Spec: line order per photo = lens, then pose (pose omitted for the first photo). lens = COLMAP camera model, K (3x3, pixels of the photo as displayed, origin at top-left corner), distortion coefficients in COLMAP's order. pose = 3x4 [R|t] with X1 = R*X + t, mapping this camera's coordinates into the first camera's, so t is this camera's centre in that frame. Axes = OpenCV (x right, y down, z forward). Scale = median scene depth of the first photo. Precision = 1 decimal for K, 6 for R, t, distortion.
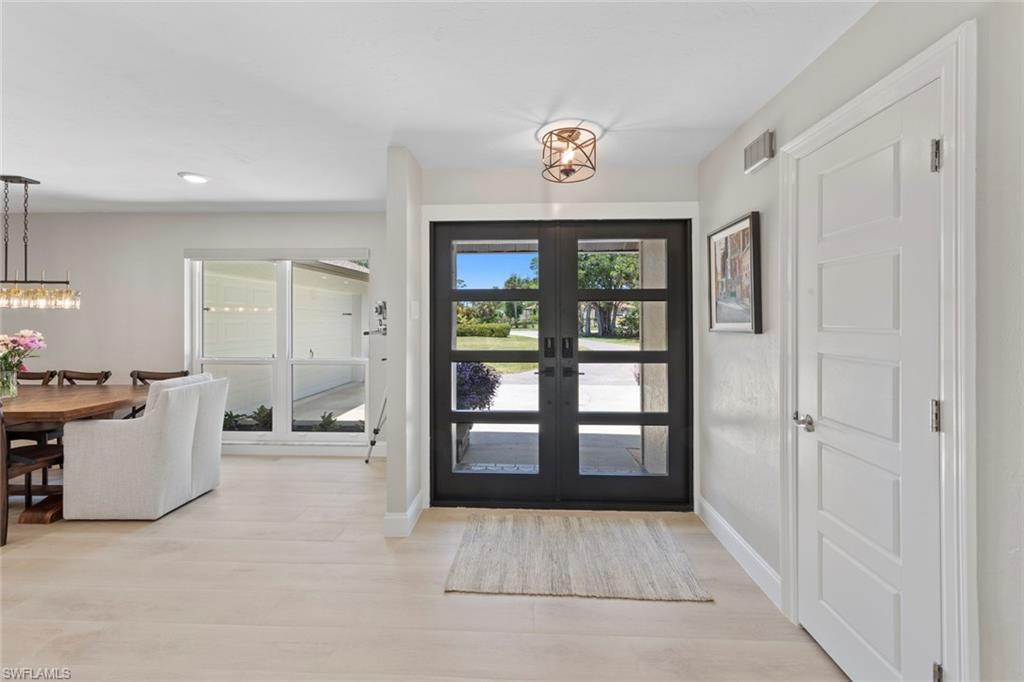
lens RADIAL K [[408.5, 0, 511.4], [0, 408.5, 320.6], [0, 0, 1]] dist [0.010263, -0.000205]
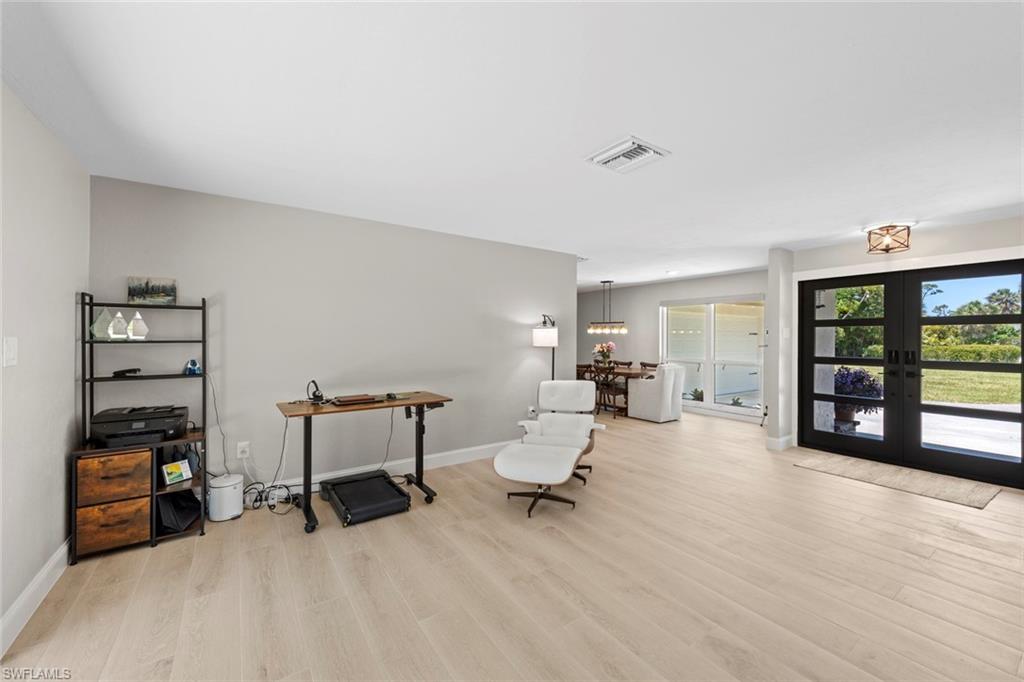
lens RADIAL K [[413.1, 0, 512.3], [0, 413.1, 339.4], [0, 0, 1]] dist [0.021978, 0.000081]
pose [[0.604442, 0.004103, -0.796638, 0.471645], [-0.004504, 0.999988, 0.001733, 0.005426], [0.796636, 0.002541, 0.604454, -1.017371]]
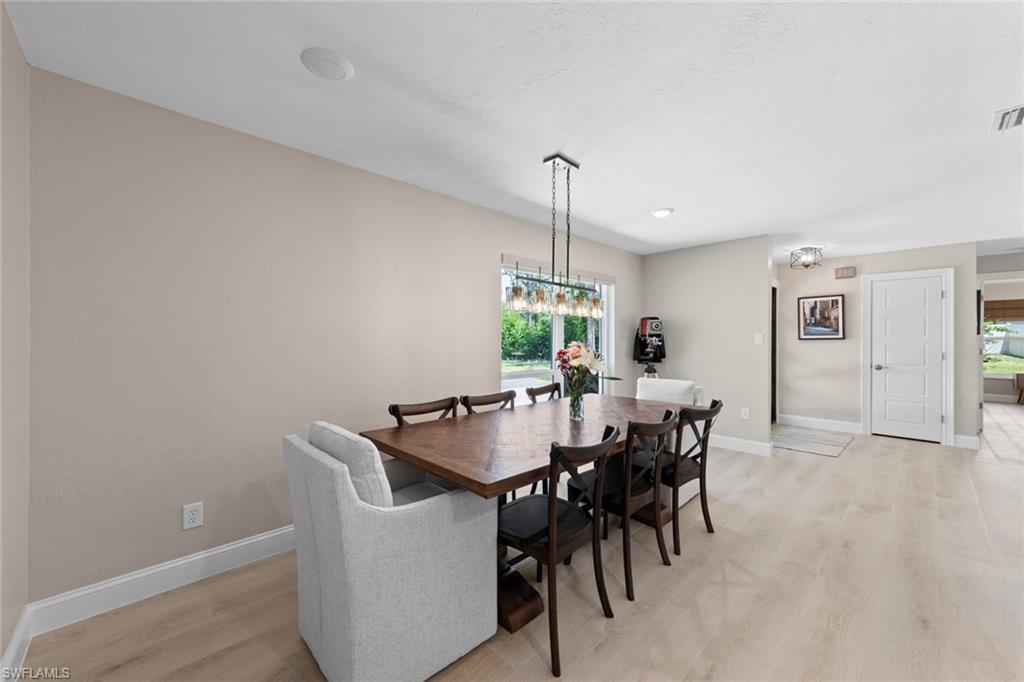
lens RADIAL K [[399.4, 0, 512.3], [0, 399.4, 337.3], [0, 0, 1]] dist [0.009328, -0.000127]
pose [[0.681867, 0.002451, 0.731472, -1.897148], [-0.003017, 0.999995, -0.000539, 0.015797], [-0.731470, -0.001839, 0.681871, 0.523564]]
